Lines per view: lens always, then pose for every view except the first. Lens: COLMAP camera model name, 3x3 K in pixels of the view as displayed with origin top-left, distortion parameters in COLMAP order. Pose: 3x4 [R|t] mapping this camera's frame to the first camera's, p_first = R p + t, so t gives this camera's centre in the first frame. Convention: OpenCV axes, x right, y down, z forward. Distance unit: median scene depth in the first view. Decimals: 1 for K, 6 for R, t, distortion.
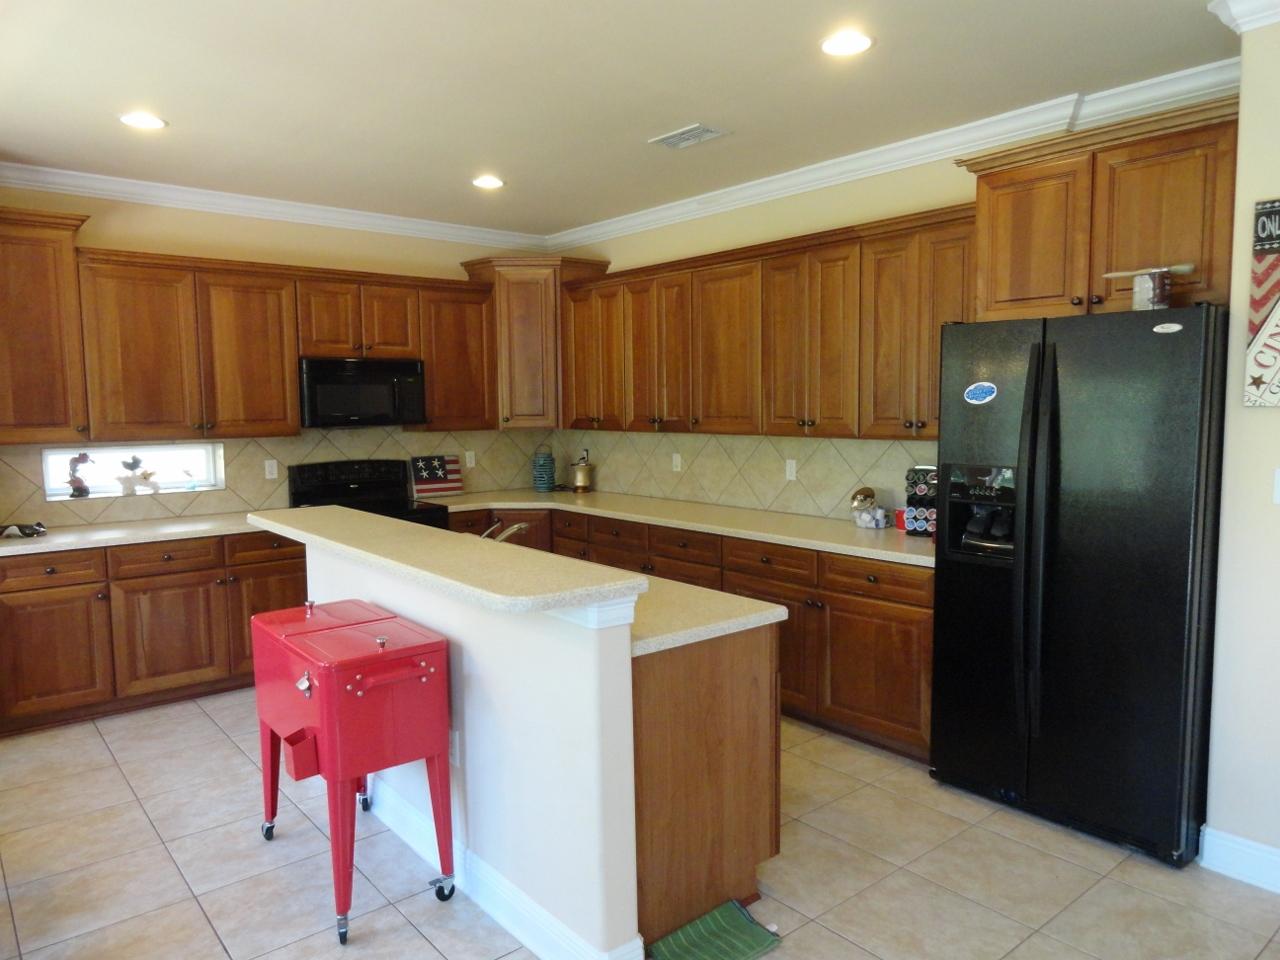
lens RADIAL K [[873.3, 0, 645.7], [0, 873.3, 478.7], [0, 0, 1]] dist [-0.003660, 0.001425]
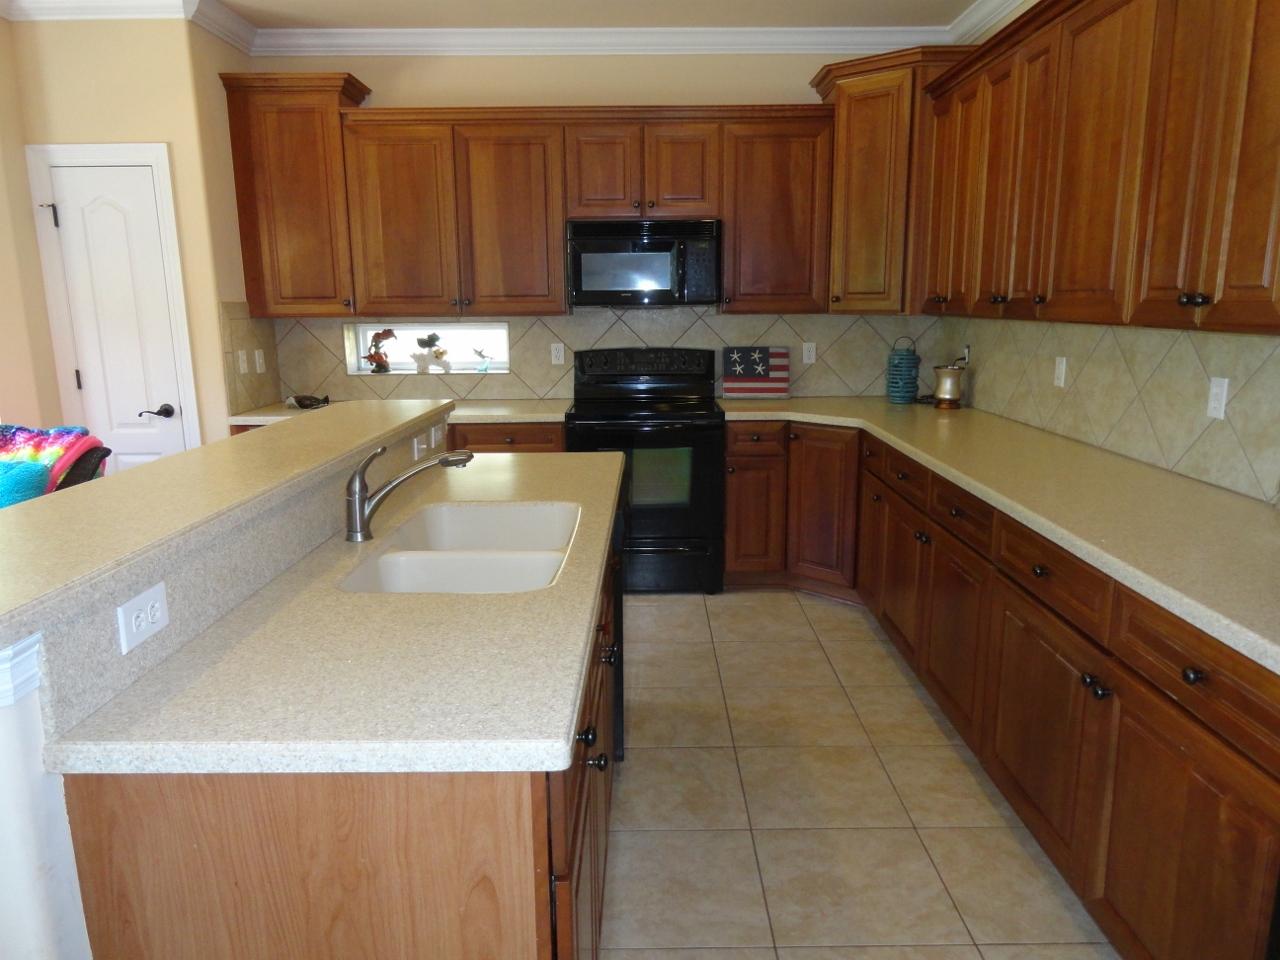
lens RADIAL K [[873.3, 0, 639.4], [0, 873.3, 481.3], [0, 0, 1]] dist [-0.003660, 0.001425]
pose [[0.768948, 0.134227, -0.625062, 0.213272], [-0.055643, 0.988052, 0.143725, -0.015277], [0.636885, -0.075737, 0.767229, 0.367462]]
